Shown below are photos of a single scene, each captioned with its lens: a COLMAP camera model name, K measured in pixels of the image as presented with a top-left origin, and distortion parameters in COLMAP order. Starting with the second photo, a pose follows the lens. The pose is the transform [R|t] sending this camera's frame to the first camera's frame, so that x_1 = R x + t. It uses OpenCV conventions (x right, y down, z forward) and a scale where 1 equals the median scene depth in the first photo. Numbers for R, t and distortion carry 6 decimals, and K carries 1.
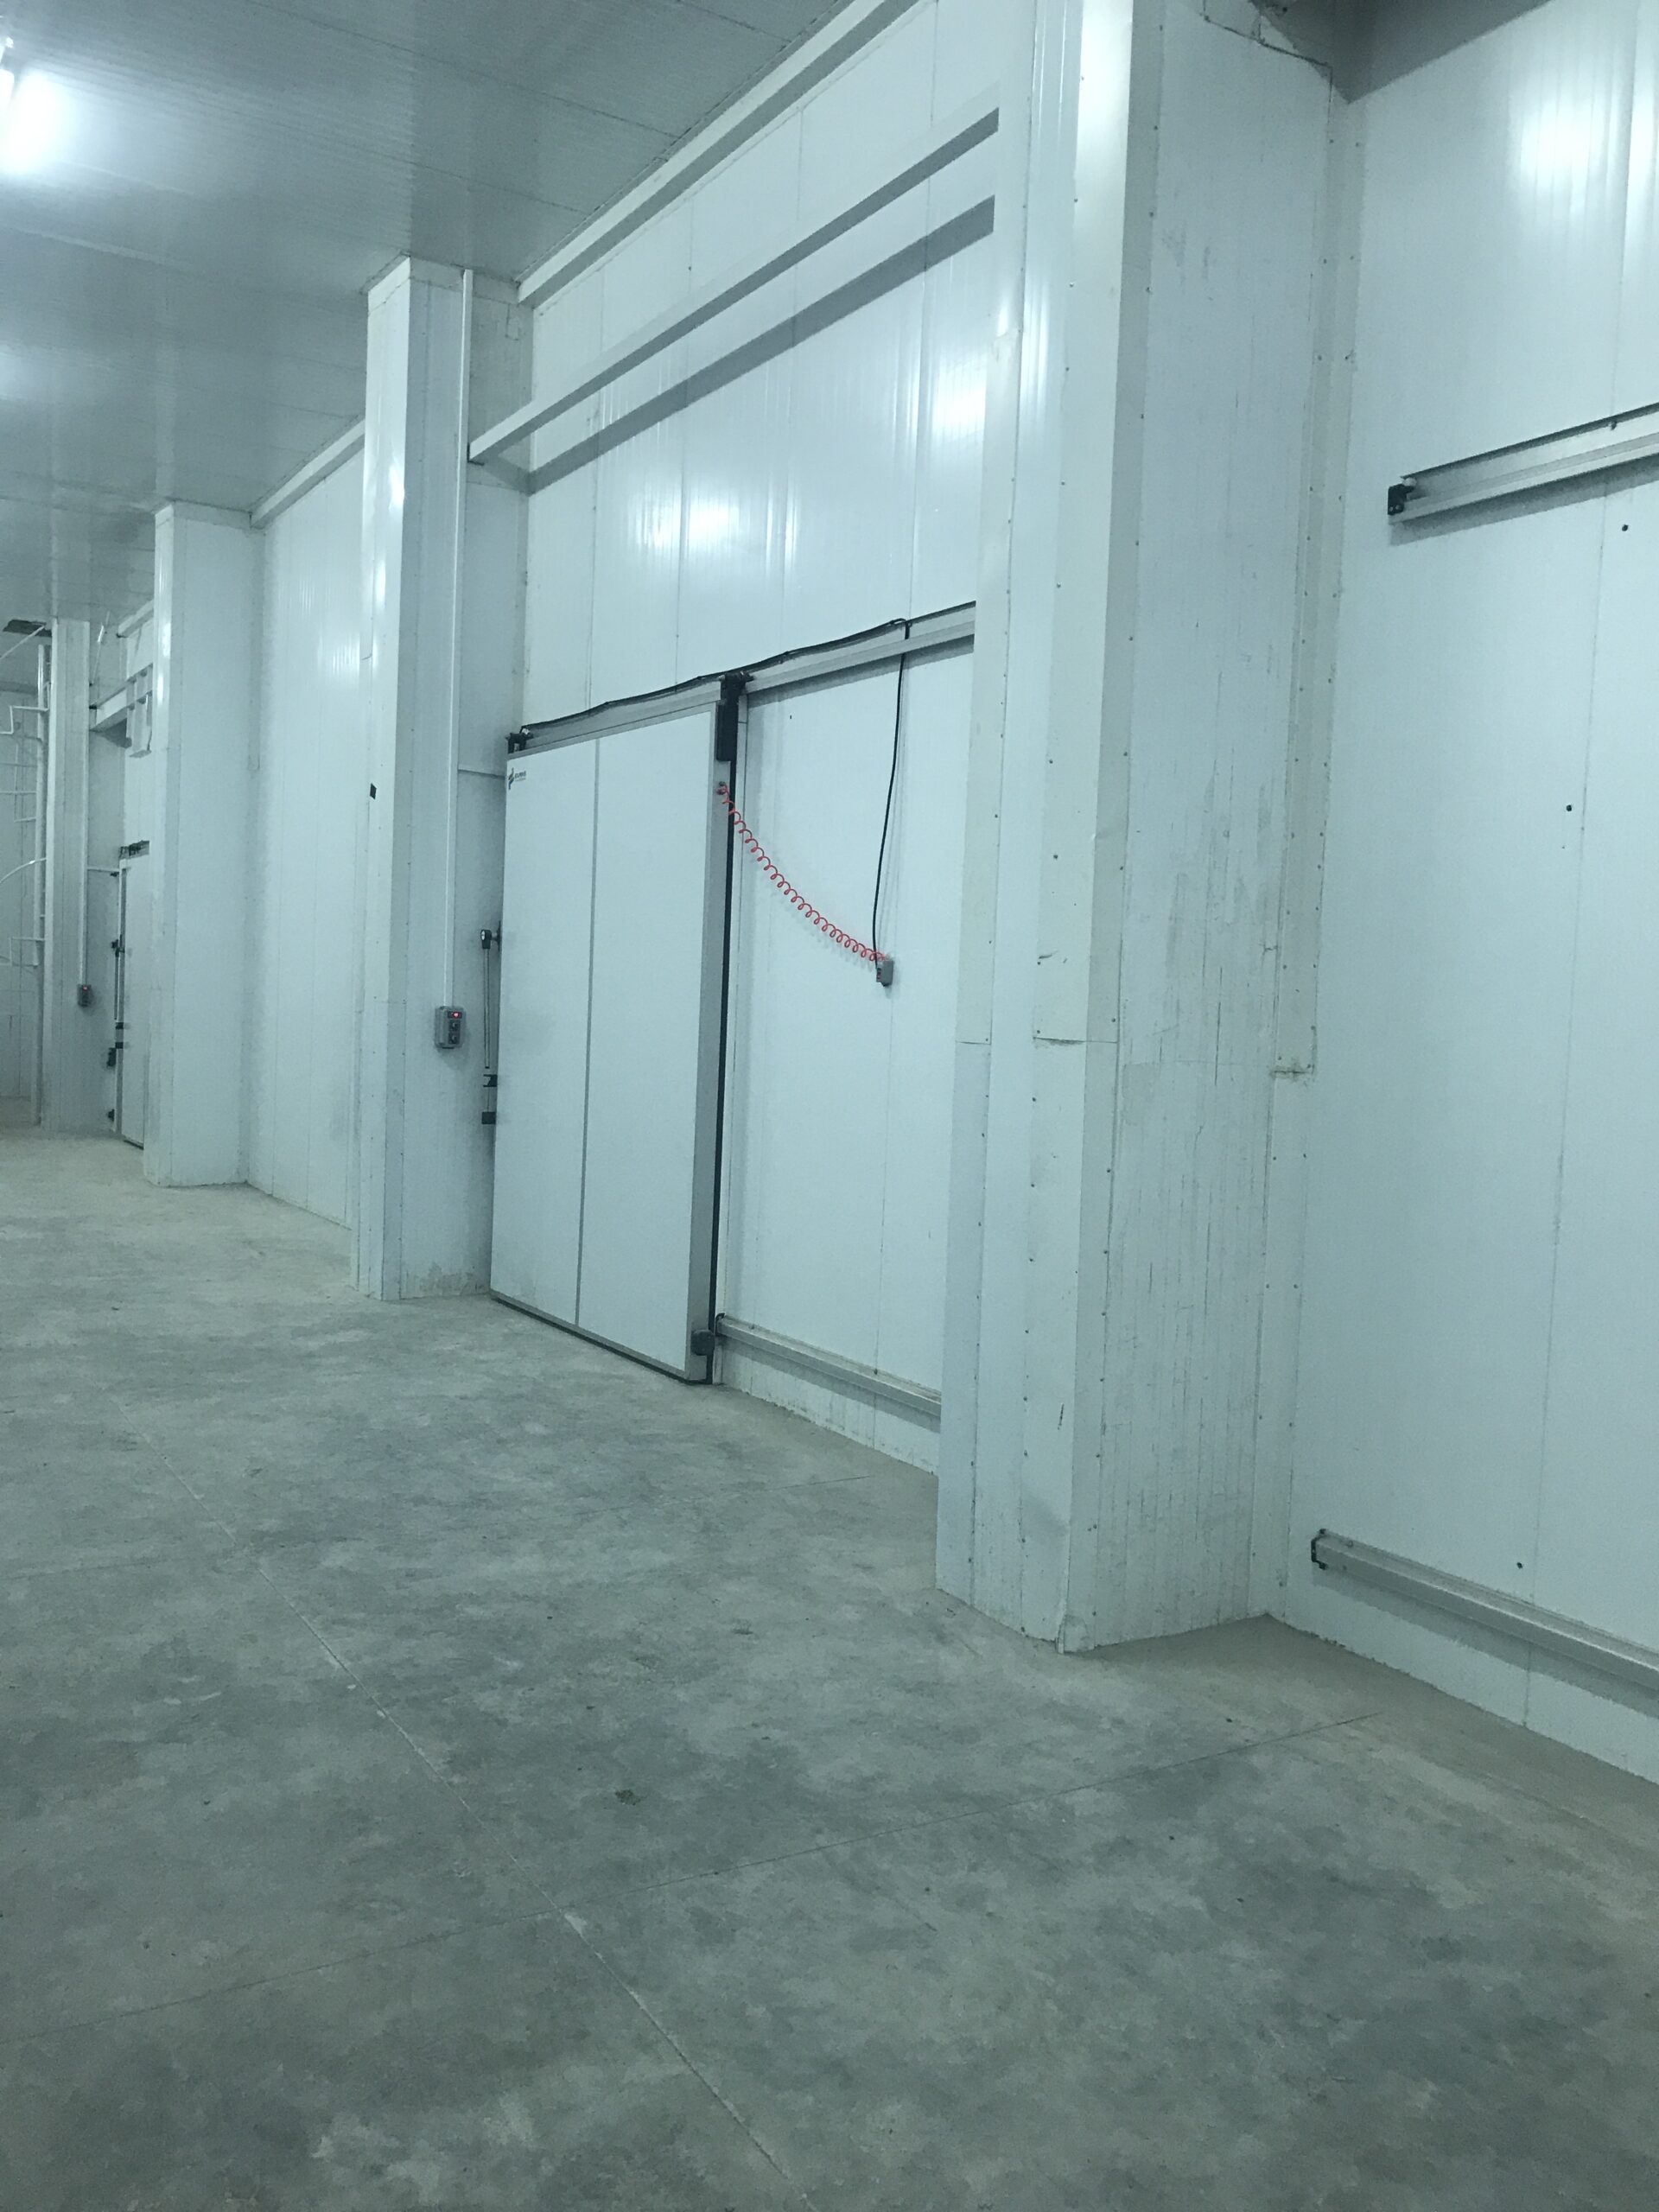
lens RADIAL K [[1821.3, 0, 843.8], [0, 1821.3, 1086.7], [0, 0, 1]] dist [0.005666, 0.014508]
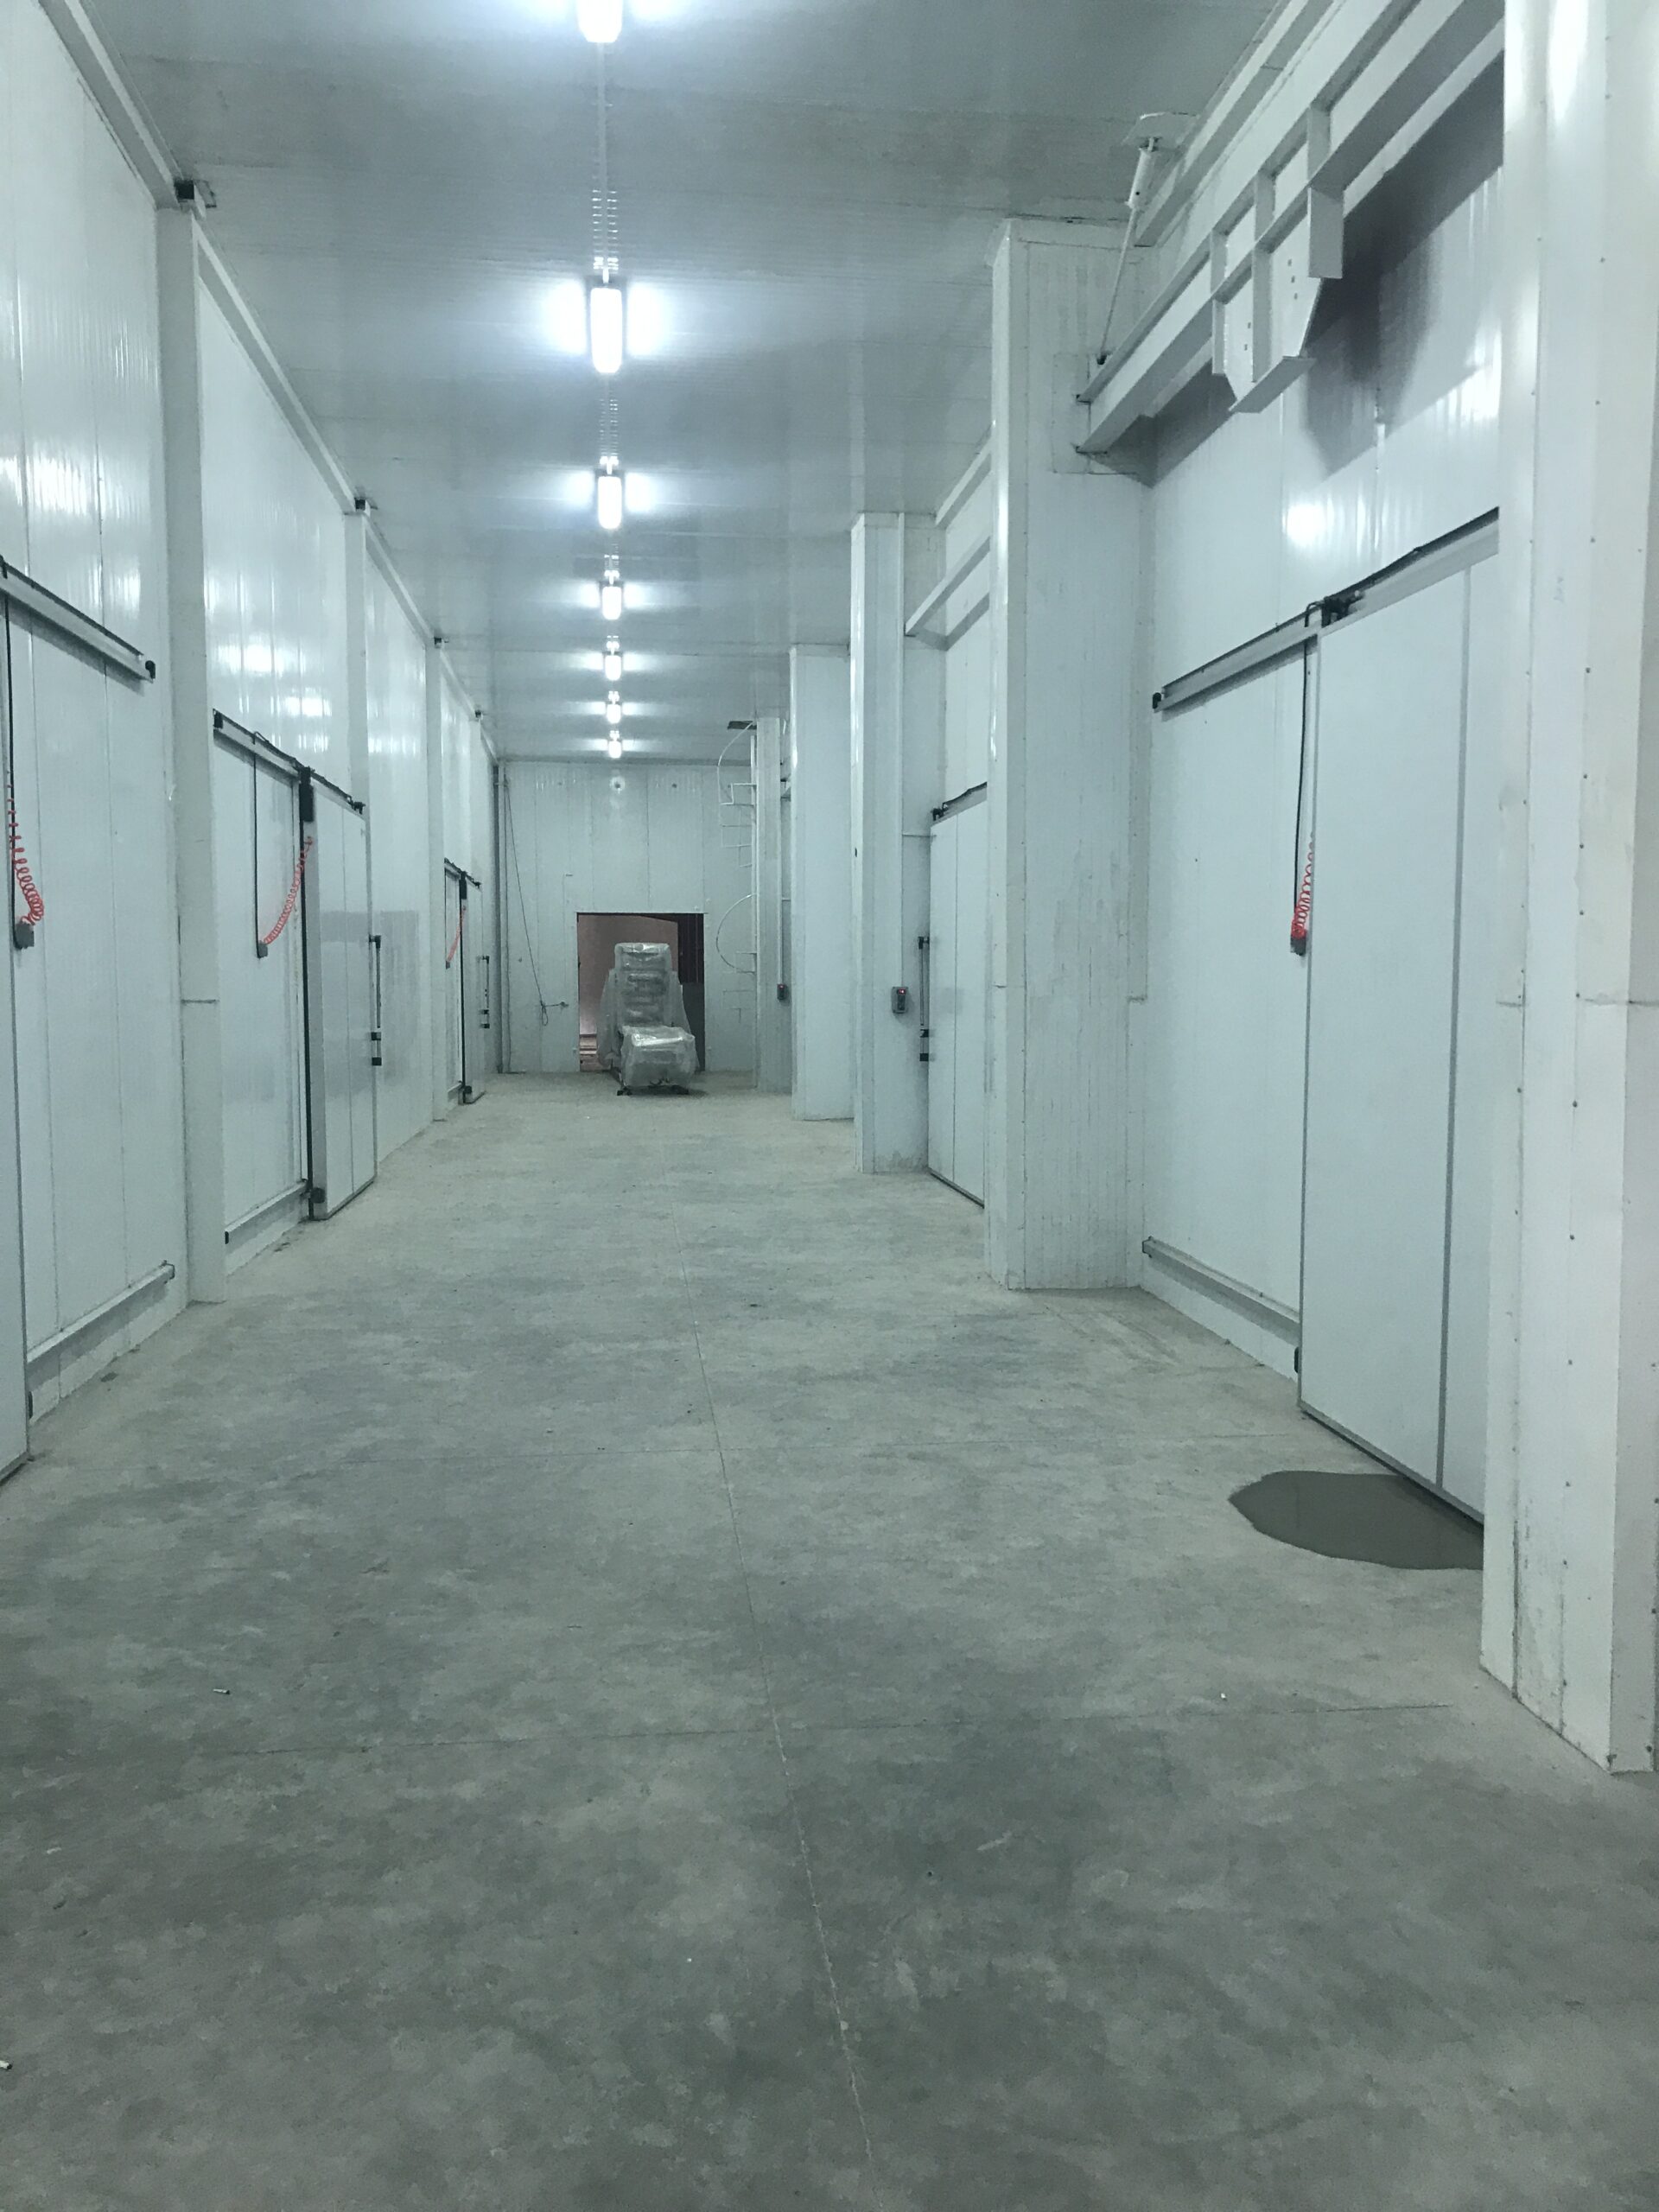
lens RADIAL K [[1821.3, 0, 823.6], [0, 1821.3, 1114.8], [0, 0, 1]] dist [0.005666, 0.014508]
pose [[0.903851, -0.011273, -0.427699, 0.392770], [0.020563, 0.999642, 0.017108, 0.038036], [0.427353, -0.024258, 0.903759, -0.445703]]
